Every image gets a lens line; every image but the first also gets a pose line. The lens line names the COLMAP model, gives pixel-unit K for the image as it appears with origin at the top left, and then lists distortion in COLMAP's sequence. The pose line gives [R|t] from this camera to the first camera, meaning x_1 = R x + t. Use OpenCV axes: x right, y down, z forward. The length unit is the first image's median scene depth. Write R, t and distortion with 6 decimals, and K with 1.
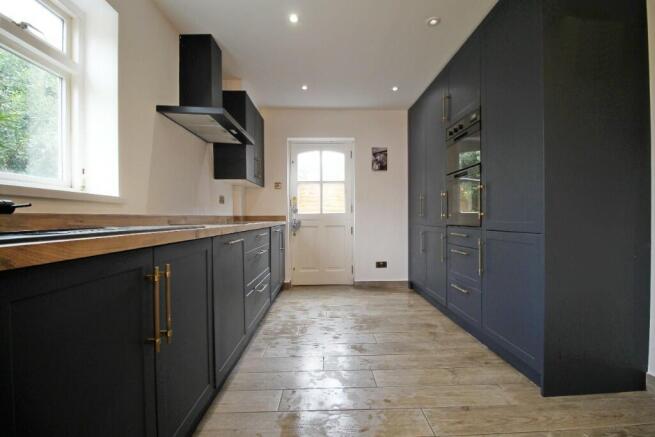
lens RADIAL K [[305.8, 0, 328.7], [0, 305.8, 219.1], [0, 0, 1]] dist [-0.006398, -0.000869]
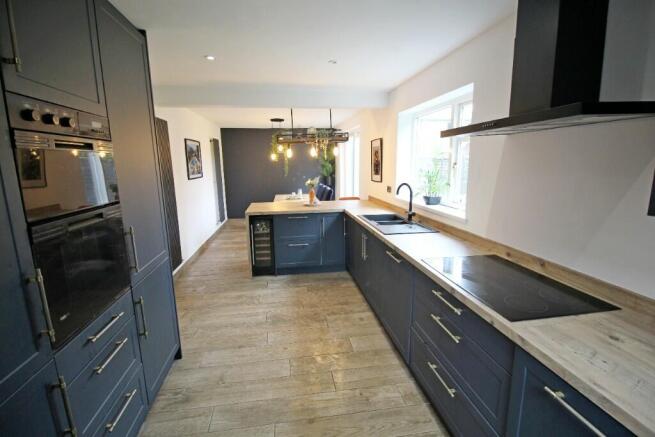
lens RADIAL K [[305.8, 0, 327.0], [0, 305.8, 221.0], [0, 0, 1]] dist [-0.006398, -0.000869]
pose [[-0.989186, 0.038819, -0.141433, 0.146570], [0.012734, 0.983427, 0.180859, -0.293815], [0.146110, 0.177103, -0.973287, 2.050191]]
